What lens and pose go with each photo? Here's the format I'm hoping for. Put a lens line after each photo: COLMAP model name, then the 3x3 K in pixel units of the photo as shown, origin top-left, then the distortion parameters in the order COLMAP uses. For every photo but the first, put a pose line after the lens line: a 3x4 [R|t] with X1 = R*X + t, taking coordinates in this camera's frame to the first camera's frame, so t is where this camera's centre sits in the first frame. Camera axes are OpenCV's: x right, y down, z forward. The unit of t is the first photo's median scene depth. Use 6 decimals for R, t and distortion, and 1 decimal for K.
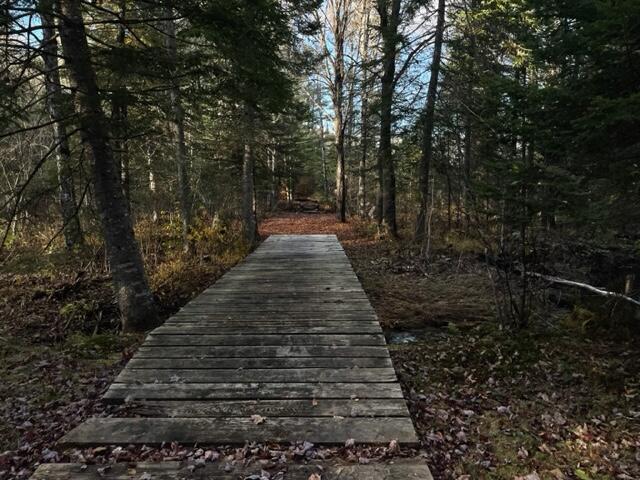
lens RADIAL K [[454.5, 0, 322.0], [0, 454.5, 242.3], [0, 0, 1]] dist [0.041496, -0.081824]
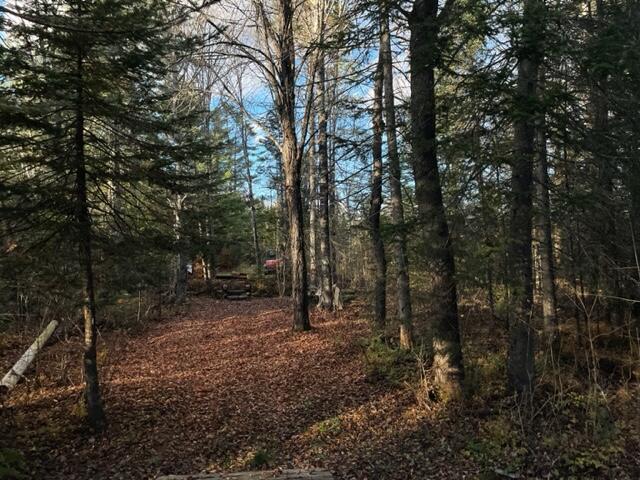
lens RADIAL K [[454.5, 0, 322.0], [0, 454.5, 242.3], [0, 0, 1]] dist [0.041496, -0.081824]
pose [[0.985597, -0.031086, 0.166229, -0.012114], [0.054705, 0.988716, -0.139458, -0.043454], [-0.160018, 0.146543, 0.976176, 0.288976]]
